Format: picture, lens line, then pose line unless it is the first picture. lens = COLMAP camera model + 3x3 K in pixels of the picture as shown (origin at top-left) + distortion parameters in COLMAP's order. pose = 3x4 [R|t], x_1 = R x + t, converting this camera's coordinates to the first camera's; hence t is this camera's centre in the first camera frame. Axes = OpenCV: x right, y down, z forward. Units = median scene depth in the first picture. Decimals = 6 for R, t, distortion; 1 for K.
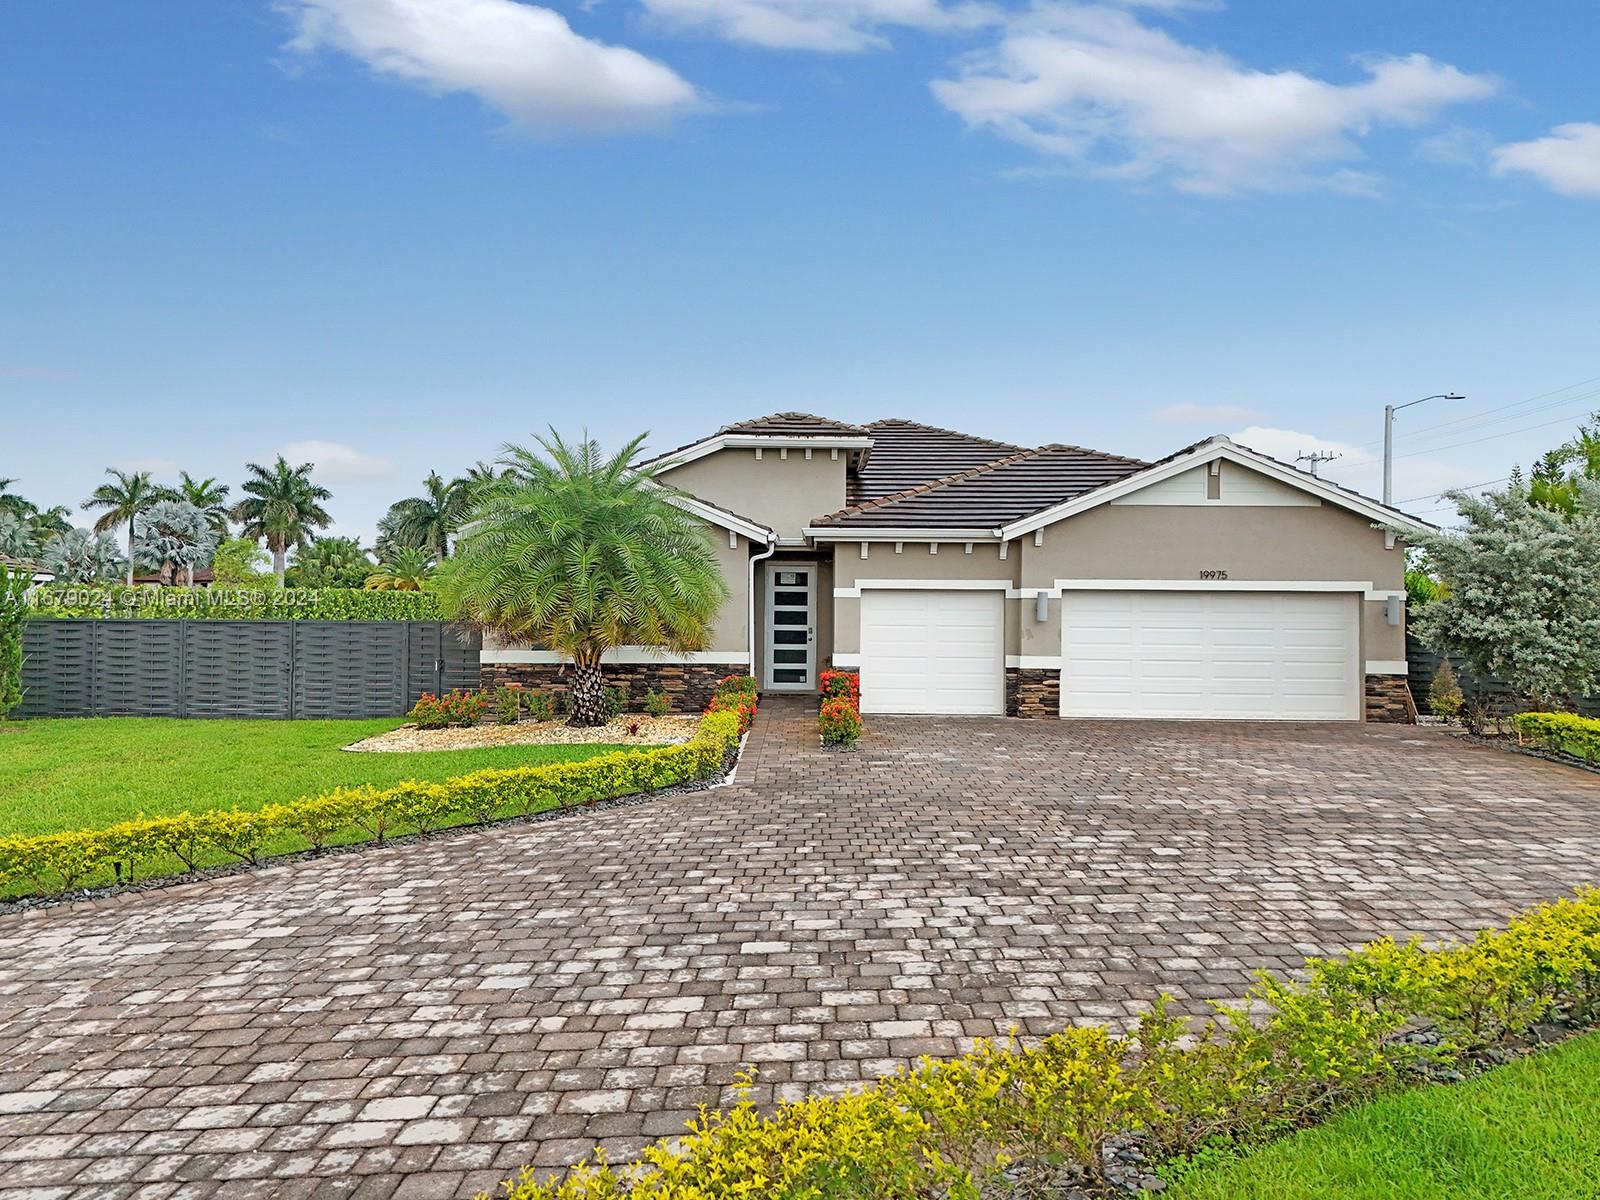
lens RADIAL K [[1172.4, 0, 800.0], [0, 1172.4, 600.0], [0, 0, 1]] dist [0.070424, -0.050093]
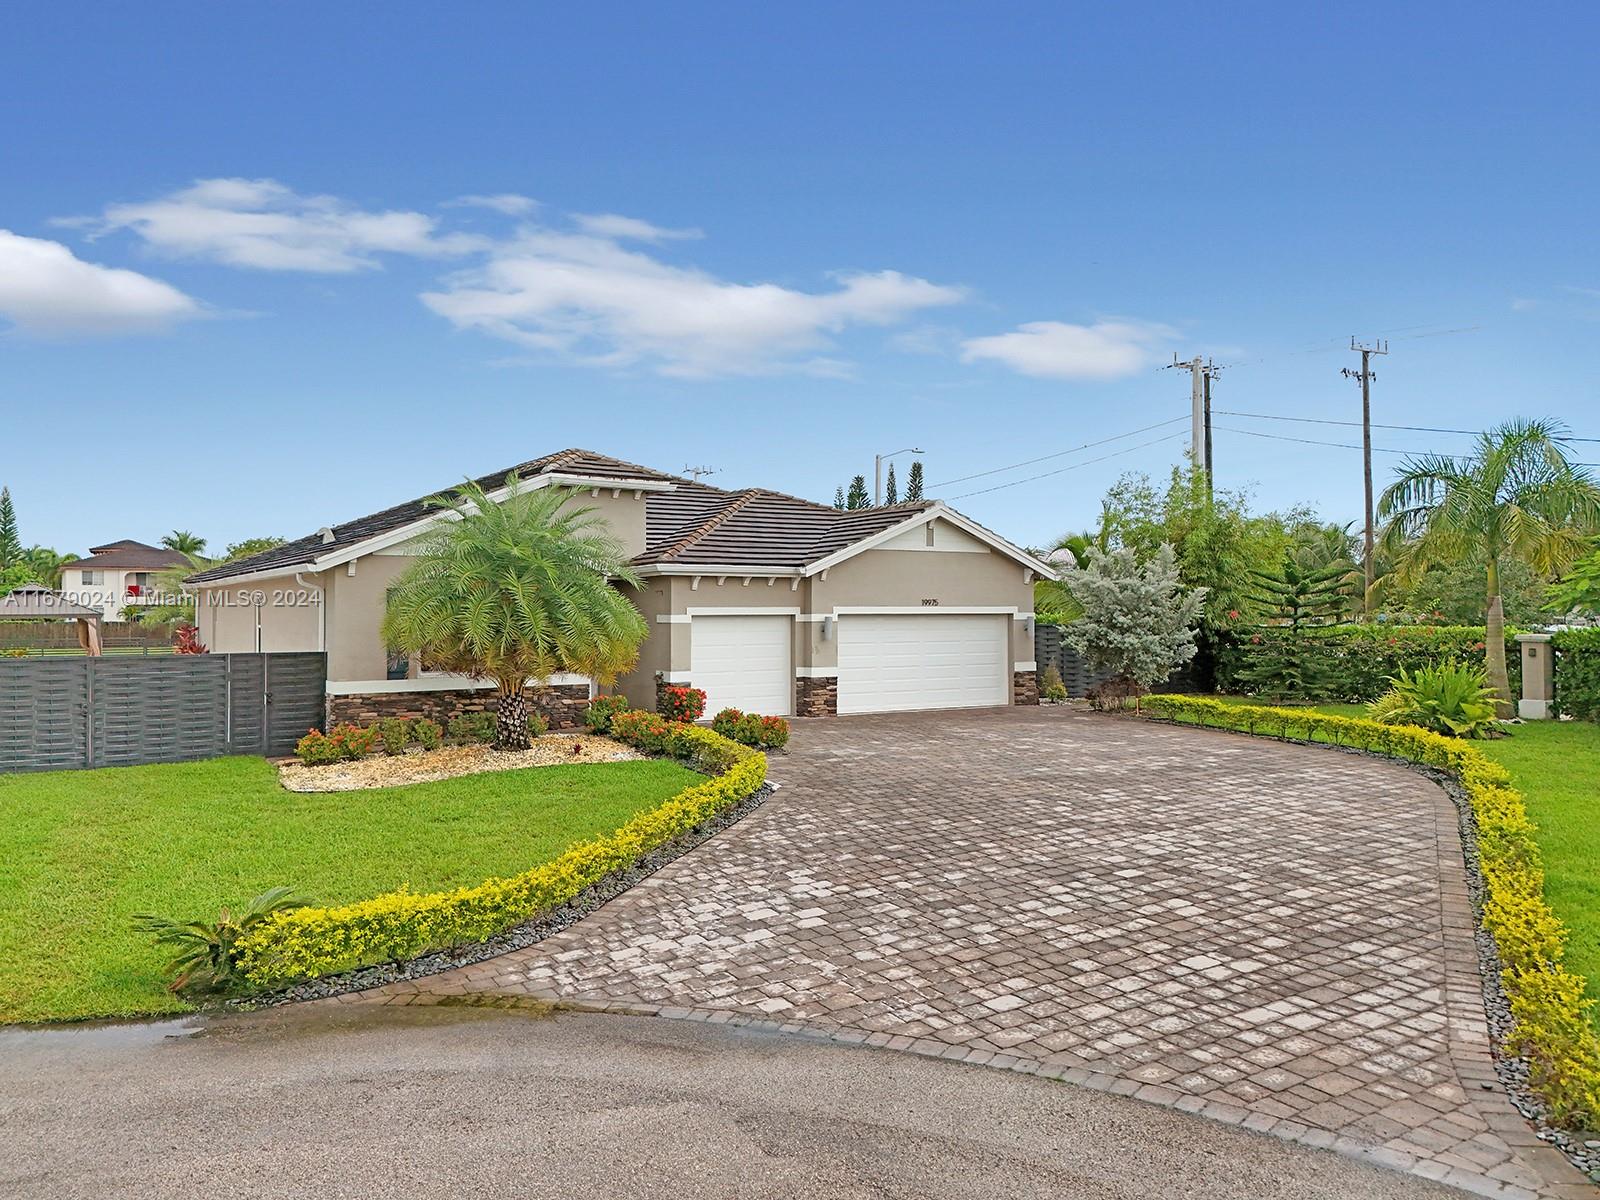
lens RADIAL K [[1172.4, 0, 800.0], [0, 1172.4, 600.0], [0, 0, 1]] dist [0.070424, -0.050093]
pose [[0.842728, -0.005772, 0.538308, -0.544054], [0.000284, 0.999947, 0.010278, -0.041319], [-0.538339, -0.008509, 0.842686, -0.052687]]
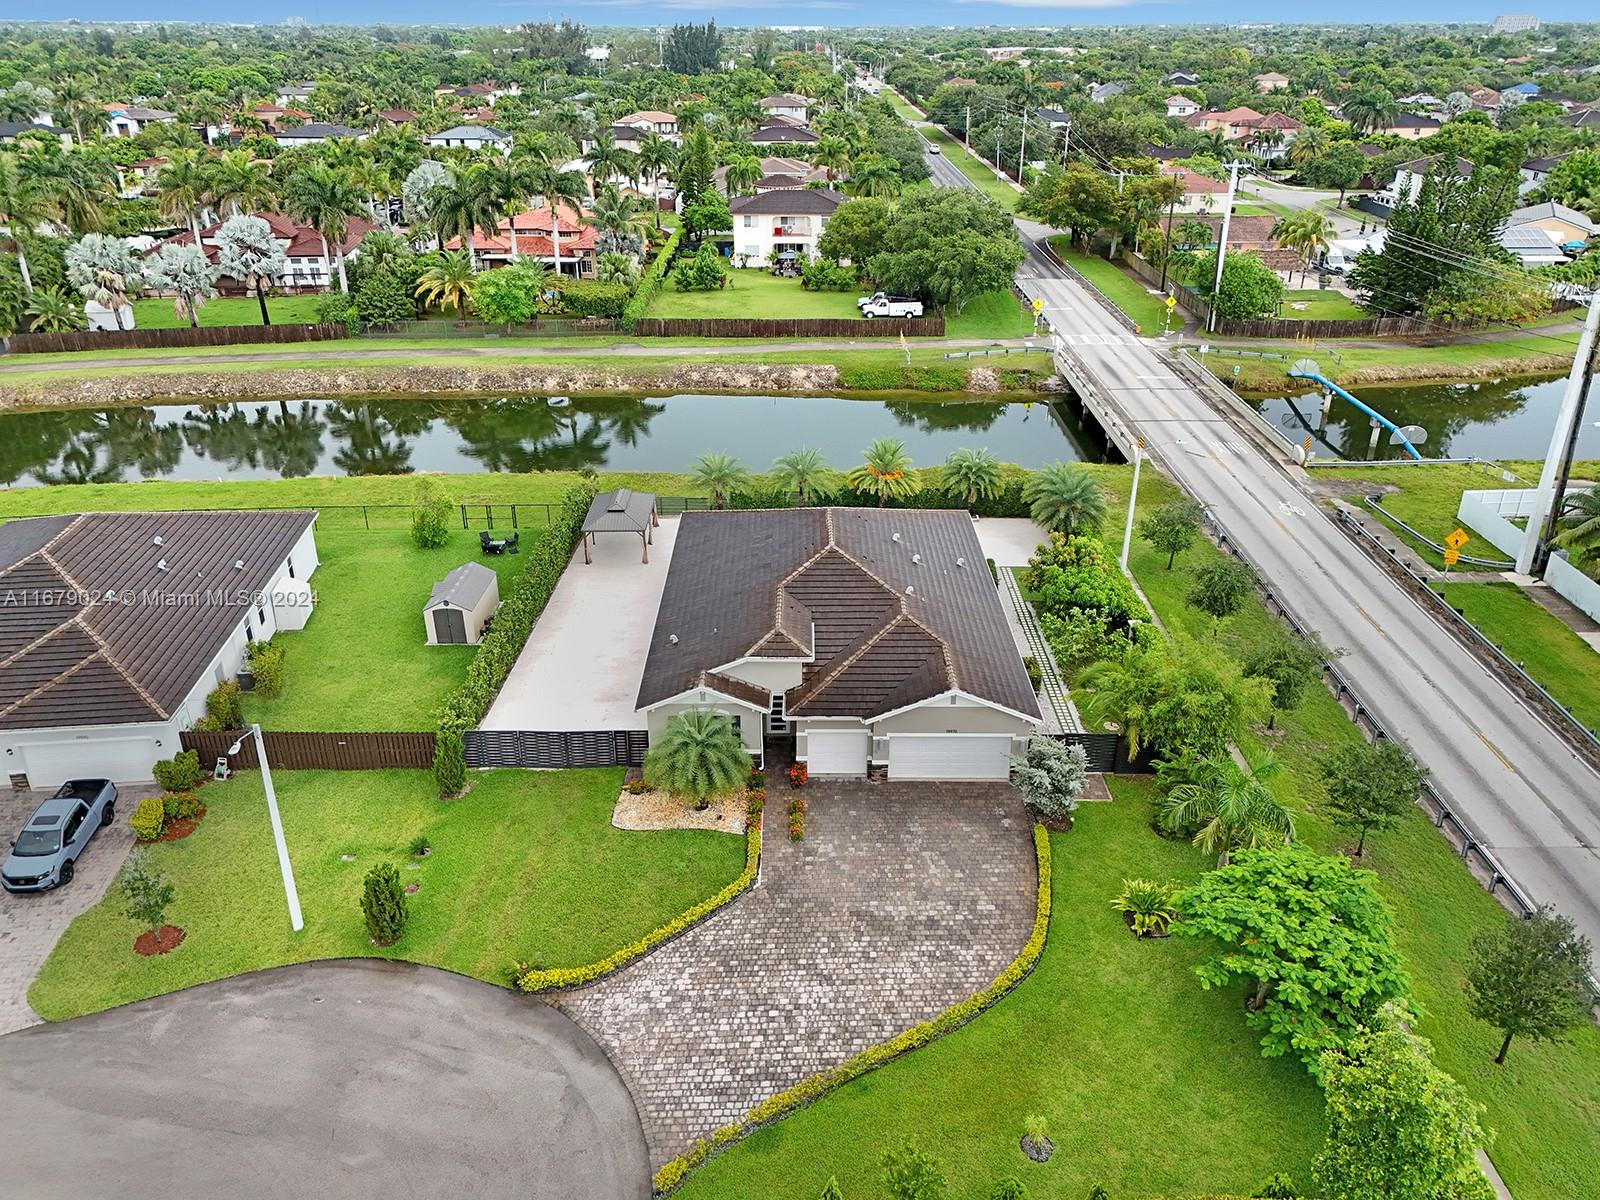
lens RADIAL K [[1158.2, 0, 800.0], [0, 1158.2, 600.0], [0, 0, 1]] dist [0.063884, -0.057443]
pose [[0.999904, -0.013388, 0.003583, 0.036213], [0.010377, 0.894564, 0.446820, -1.454167], [-0.009187, -0.446740, 0.894617, -1.099824]]
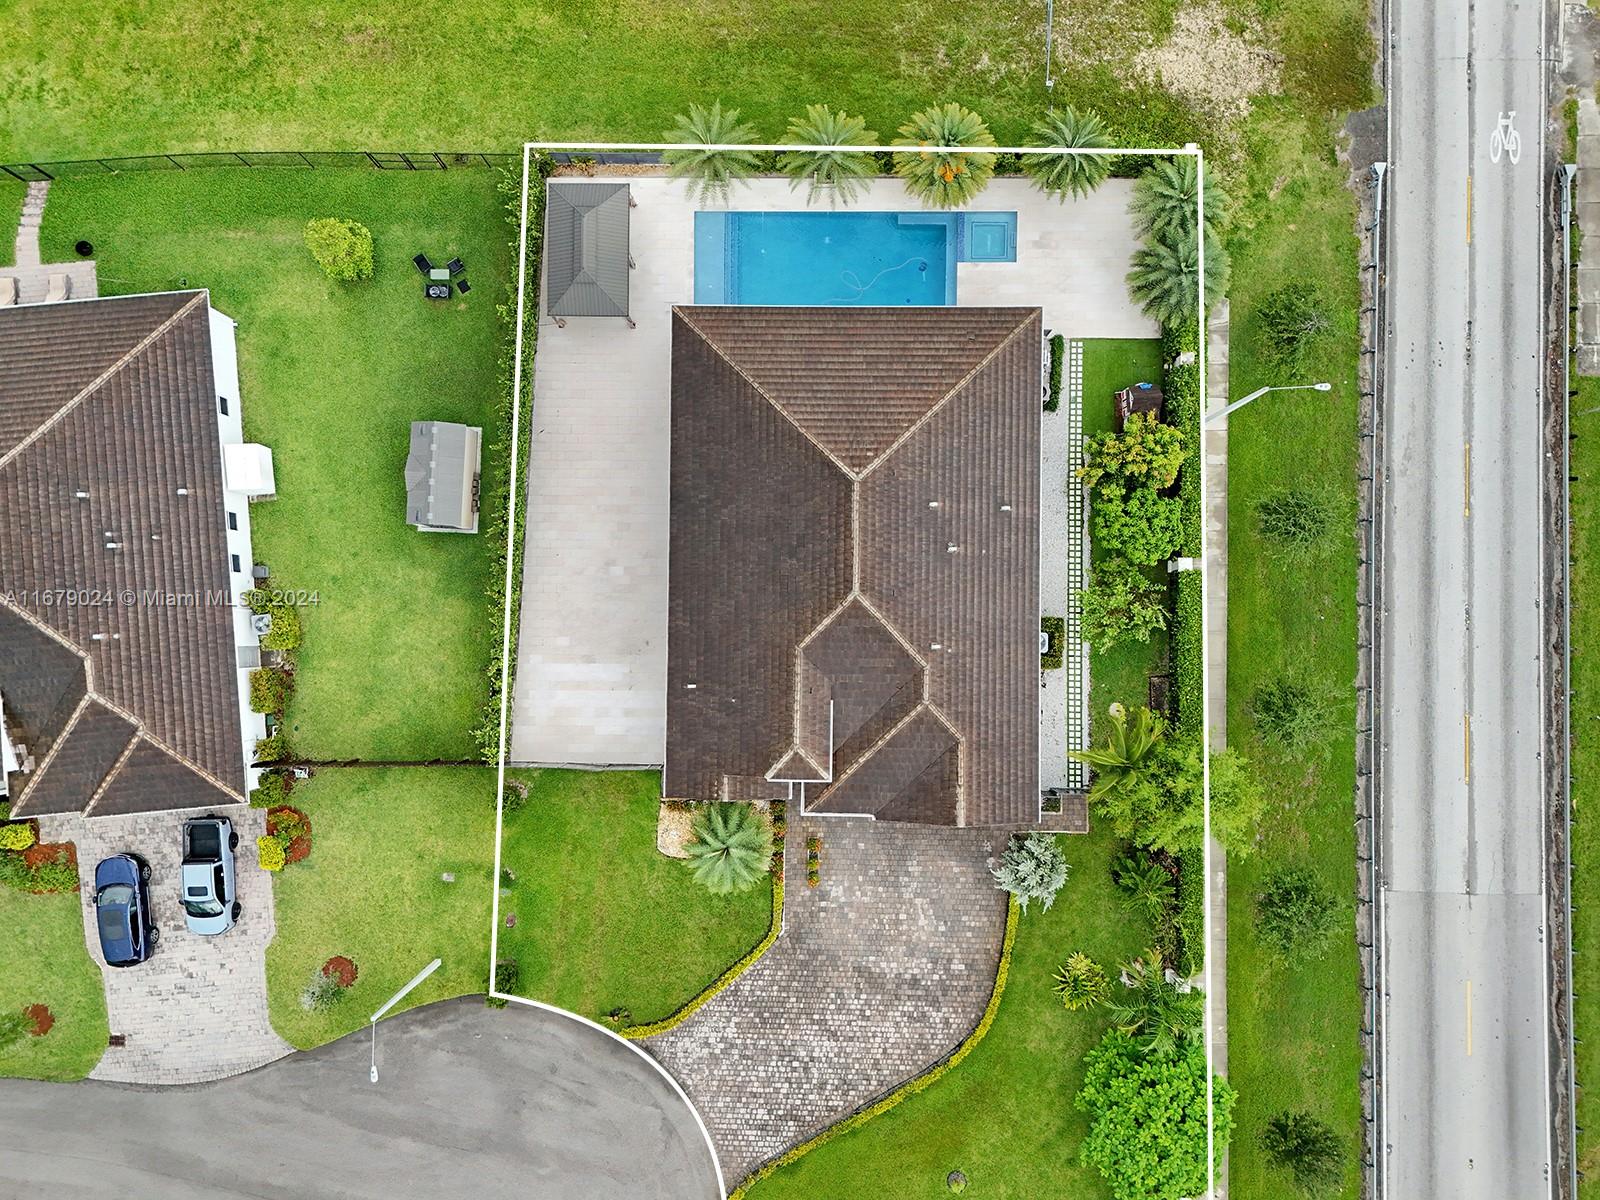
lens RADIAL K [[1158.2, 0, 800.0], [0, 1158.2, 600.0], [0, 0, 1]] dist [0.063884, -0.057443]
pose [[0.999697, 0.003335, -0.024381, 0.067518], [0.024242, 0.036713, 0.999032, -2.915737], [0.004227, -0.999320, 0.036622, 1.504239]]
